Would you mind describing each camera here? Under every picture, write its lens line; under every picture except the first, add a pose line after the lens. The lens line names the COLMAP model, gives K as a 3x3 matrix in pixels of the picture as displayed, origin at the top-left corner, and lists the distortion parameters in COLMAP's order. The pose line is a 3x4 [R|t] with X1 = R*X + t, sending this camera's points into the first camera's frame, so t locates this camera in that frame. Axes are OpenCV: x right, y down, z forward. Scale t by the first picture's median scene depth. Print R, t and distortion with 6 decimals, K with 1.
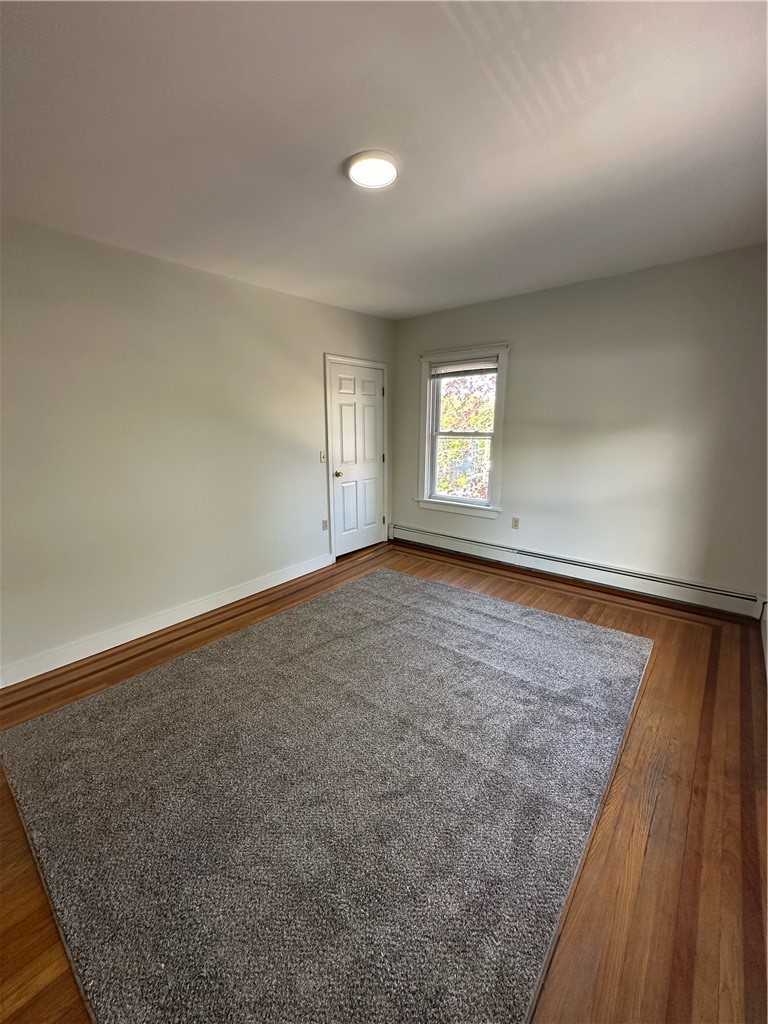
lens RADIAL K [[408.8, 0, 382.2], [0, 408.8, 512.6], [0, 0, 1]] dist [-0.003348, 0.000676]
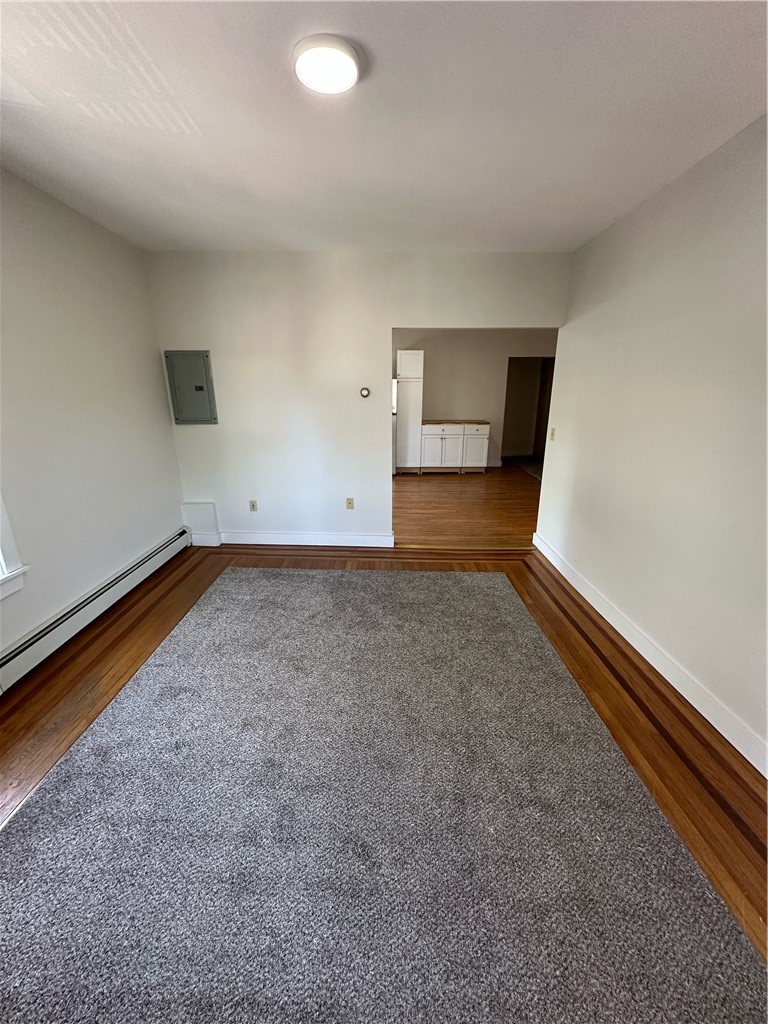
lens RADIAL K [[412.7, 0, 384.0], [0, 412.7, 512.0], [0, 0, 1]] dist [-0.001682, 0.000005]
pose [[-0.764760, 0.195302, -0.614003, 0.314830], [-0.129230, 0.887095, 0.443127, -0.262568], [0.631223, 0.418233, -0.653176, 1.116131]]
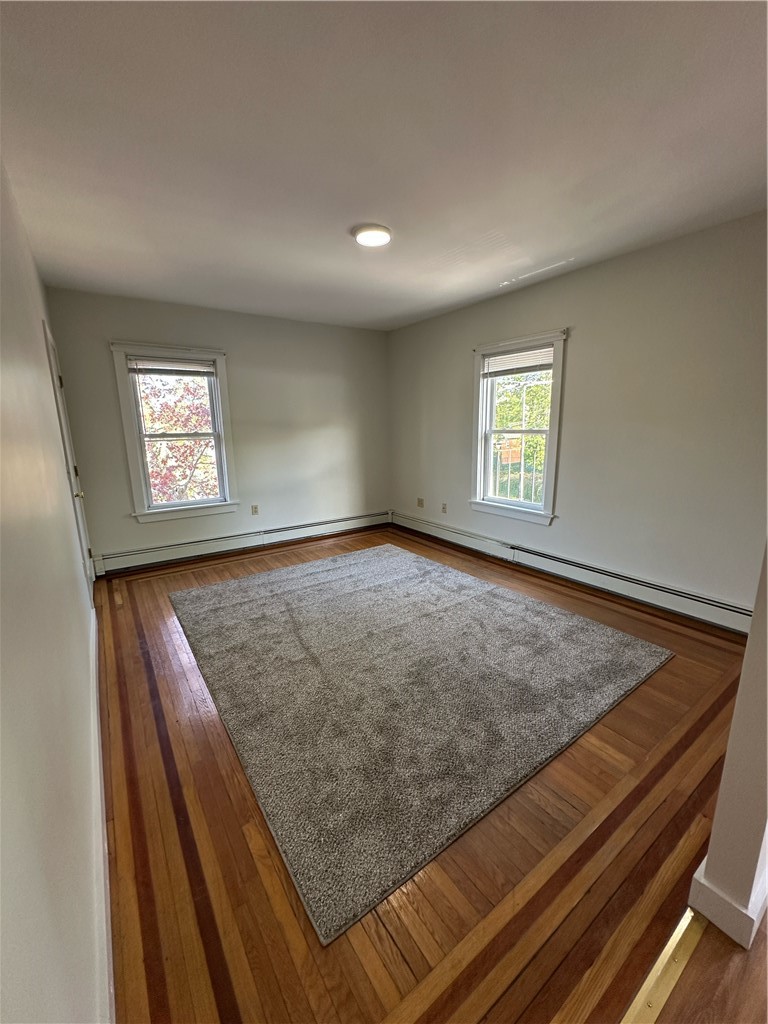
lens RADIAL K [[408.8, 0, 382.2], [0, 408.8, 512.6], [0, 0, 1]] dist [-0.003348, 0.000676]
pose [[0.260712, -0.201299, 0.944197, -0.880078], [0.216273, 0.965341, 0.146089, -0.075410], [-0.940880, 0.166117, 0.295211, 0.416998]]
